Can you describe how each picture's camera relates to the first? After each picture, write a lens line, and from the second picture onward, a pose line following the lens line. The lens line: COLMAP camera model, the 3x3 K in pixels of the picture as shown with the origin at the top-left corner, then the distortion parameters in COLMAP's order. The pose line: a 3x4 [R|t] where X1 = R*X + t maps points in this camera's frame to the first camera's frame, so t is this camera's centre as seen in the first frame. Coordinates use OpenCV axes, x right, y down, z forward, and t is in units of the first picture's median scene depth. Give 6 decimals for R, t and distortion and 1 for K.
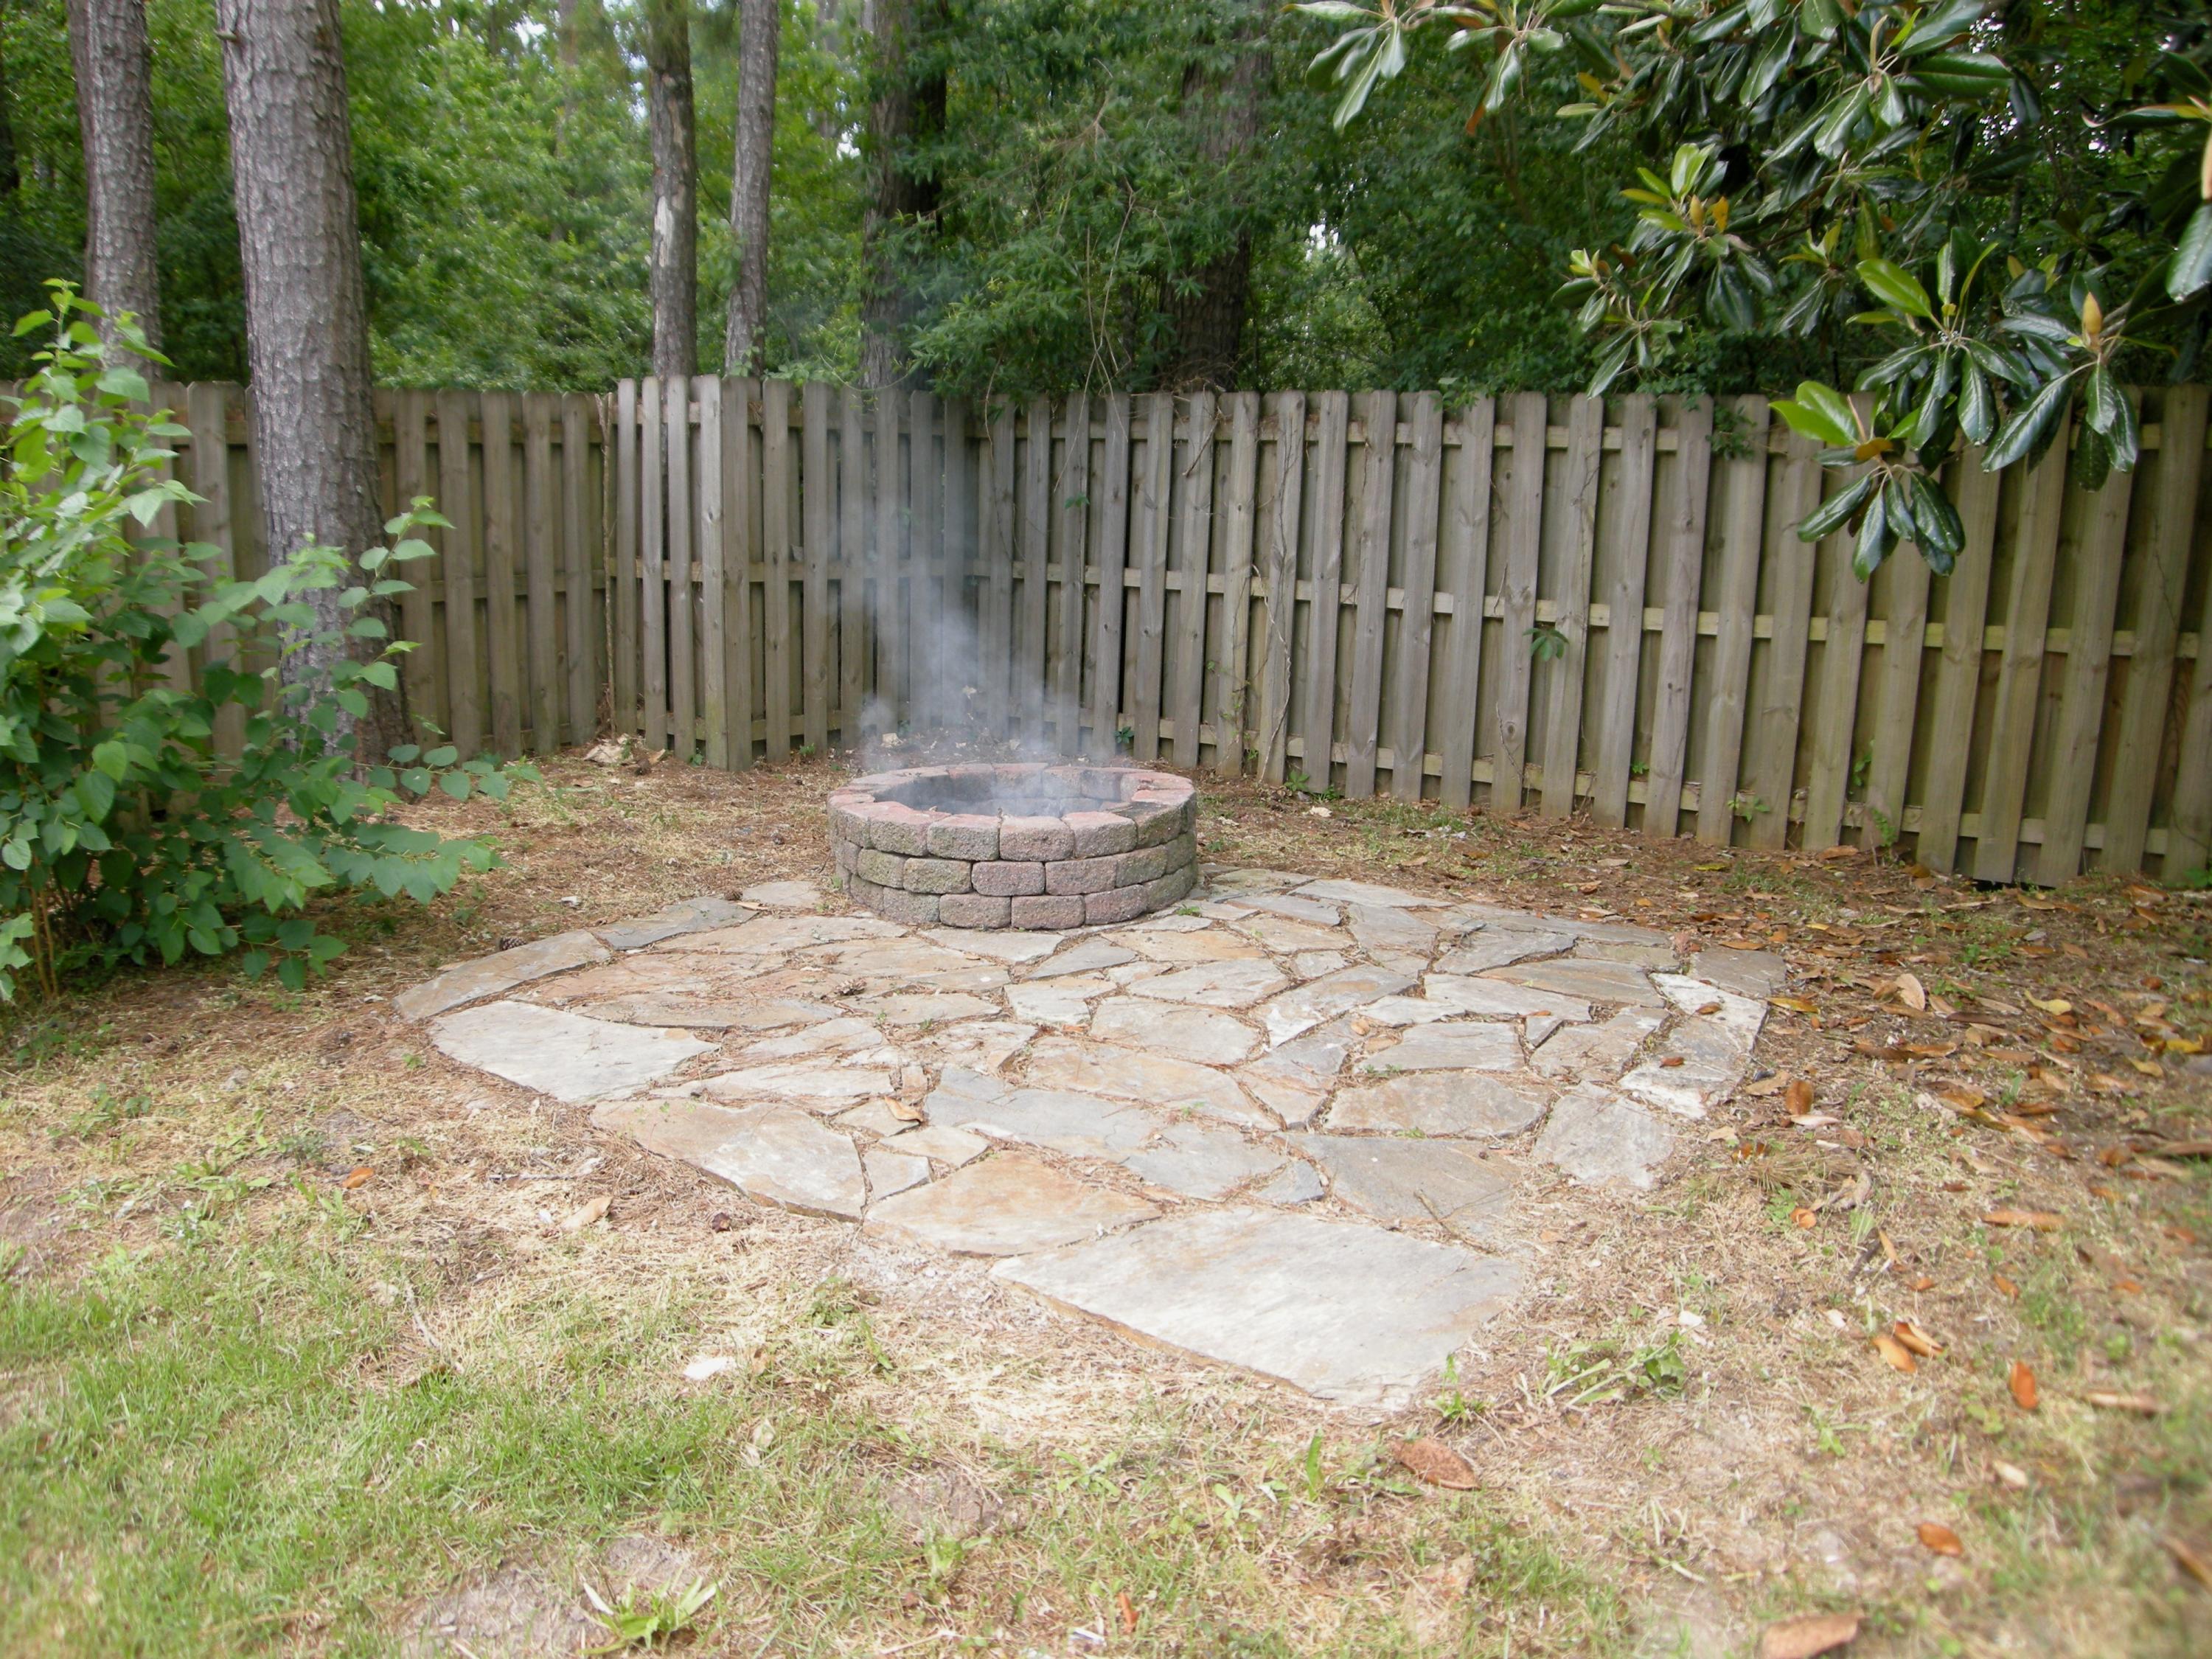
lens RADIAL K [[1556.4, 0, 1104.5], [0, 1556.4, 832.5], [0, 0, 1]] dist [-0.159319, 0.059950]
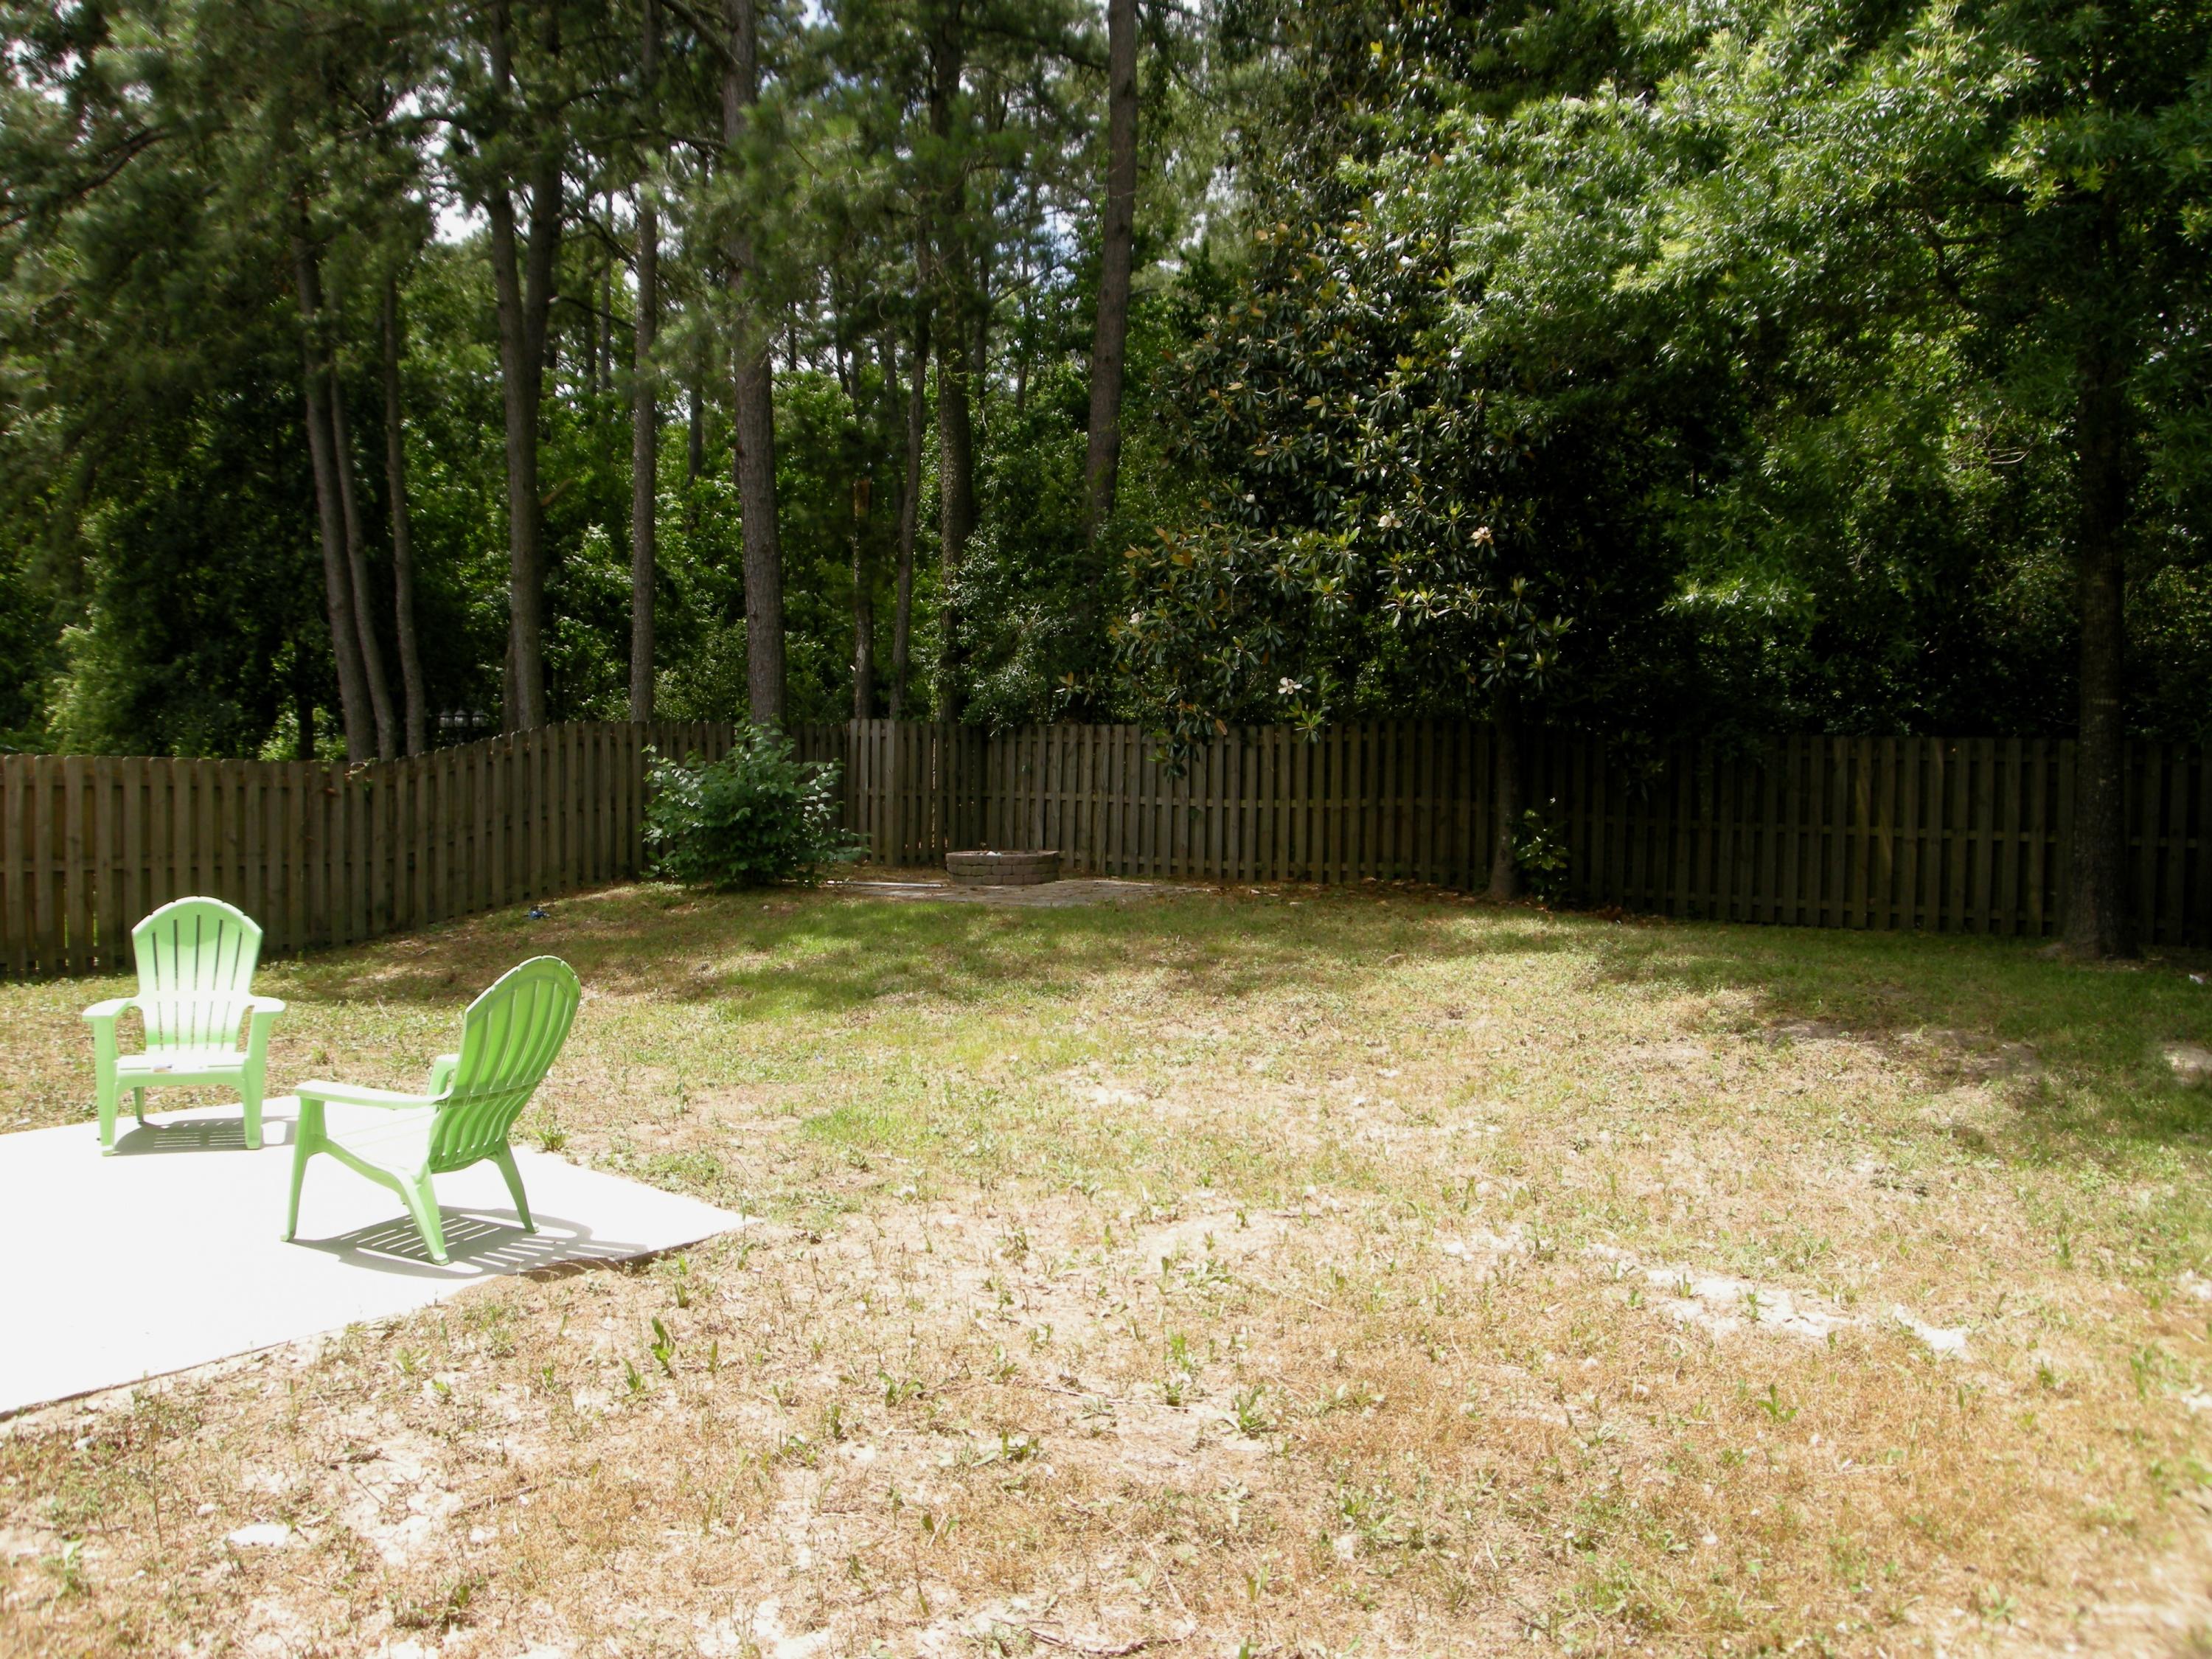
lens RADIAL K [[1556.4, 0, 1105.9], [0, 1556.4, 827.3], [0, 0, 1]] dist [-0.159319, 0.059950]
pose [[0.999784, -0.005541, 0.020052, 0.067859], [0.008934, 0.984829, -0.173297, 0.365875], [-0.018788, 0.173439, 0.984665, -1.672130]]
